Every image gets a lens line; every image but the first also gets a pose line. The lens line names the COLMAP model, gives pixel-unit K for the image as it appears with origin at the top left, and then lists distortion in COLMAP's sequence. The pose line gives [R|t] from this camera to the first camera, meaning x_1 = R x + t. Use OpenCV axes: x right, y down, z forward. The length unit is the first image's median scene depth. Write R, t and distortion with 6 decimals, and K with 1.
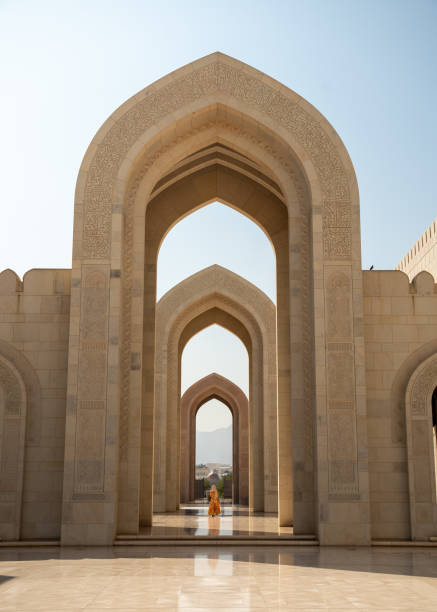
lens RADIAL K [[940.9, 0, 217.7], [0, 940.9, 307.0], [0, 0, 1]] dist [0.037882, 0.000000]
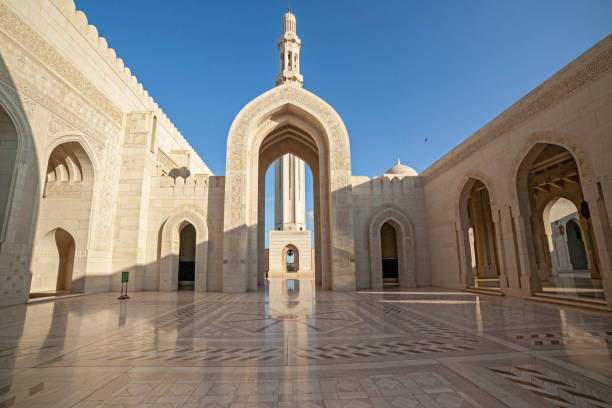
lens RADIAL K [[295.5, 0, 302.0], [0, 295.5, 203.0], [0, 0, 1]] dist [-0.110561, -0.000165]
pose [[0.999474, -0.010000, 0.030840, 0.008039], [0.010026, 0.999950, -0.000681, 0.027391], [-0.030832, 0.000990, 0.999524, 0.274633]]
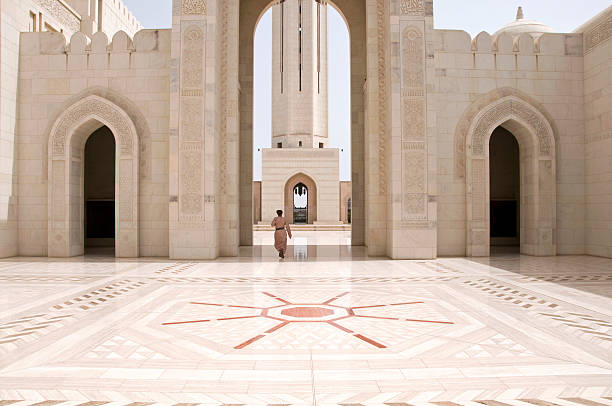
lens RADIAL K [[549.6, 0, 303.7], [0, 549.6, 217.3], [0, 0, 1]] dist [-0.150676, 0.041150]
pose [[0.999993, -0.001299, -0.003412, 0.001789], [0.001996, 0.977086, 0.212834, 0.047730], [0.003058, -0.212840, 0.977082, 0.336583]]
